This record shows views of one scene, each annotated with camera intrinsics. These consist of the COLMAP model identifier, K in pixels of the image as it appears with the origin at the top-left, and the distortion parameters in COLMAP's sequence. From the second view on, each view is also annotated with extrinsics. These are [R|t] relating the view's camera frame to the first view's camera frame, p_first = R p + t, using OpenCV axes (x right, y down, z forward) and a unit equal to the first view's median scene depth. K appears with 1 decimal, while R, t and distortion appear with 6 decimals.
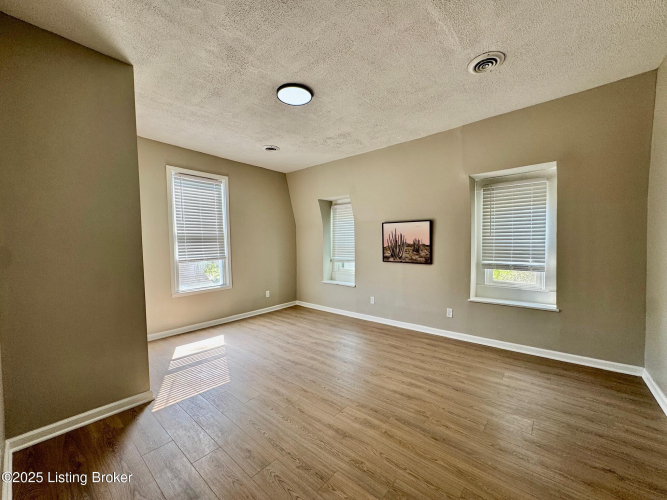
lens RADIAL K [[266.3, 0, 331.5], [0, 266.3, 250.8], [0, 0, 1]] dist [-0.002357, 0.000166]
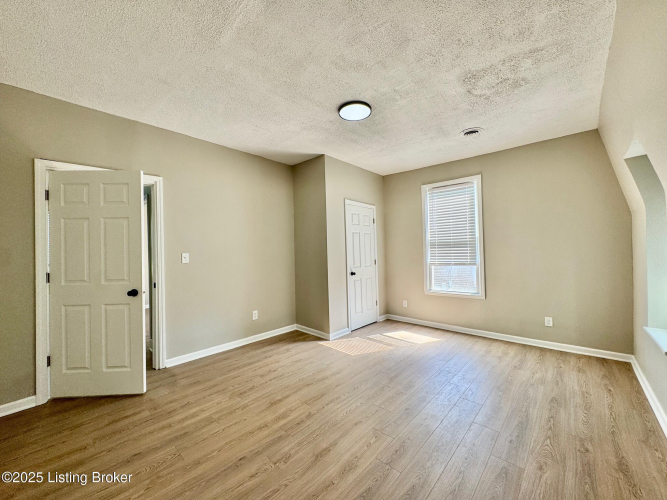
lens RADIAL K [[266.3, 0, 334.6], [0, 266.3, 250.4], [0, 0, 1]] dist [-0.002357, 0.000166]
pose [[-0.031123, 0.003112, -0.999511, 0.703967], [-0.017927, 0.999833, 0.003672, -0.020427], [0.999355, 0.018032, -0.031062, 0.718084]]
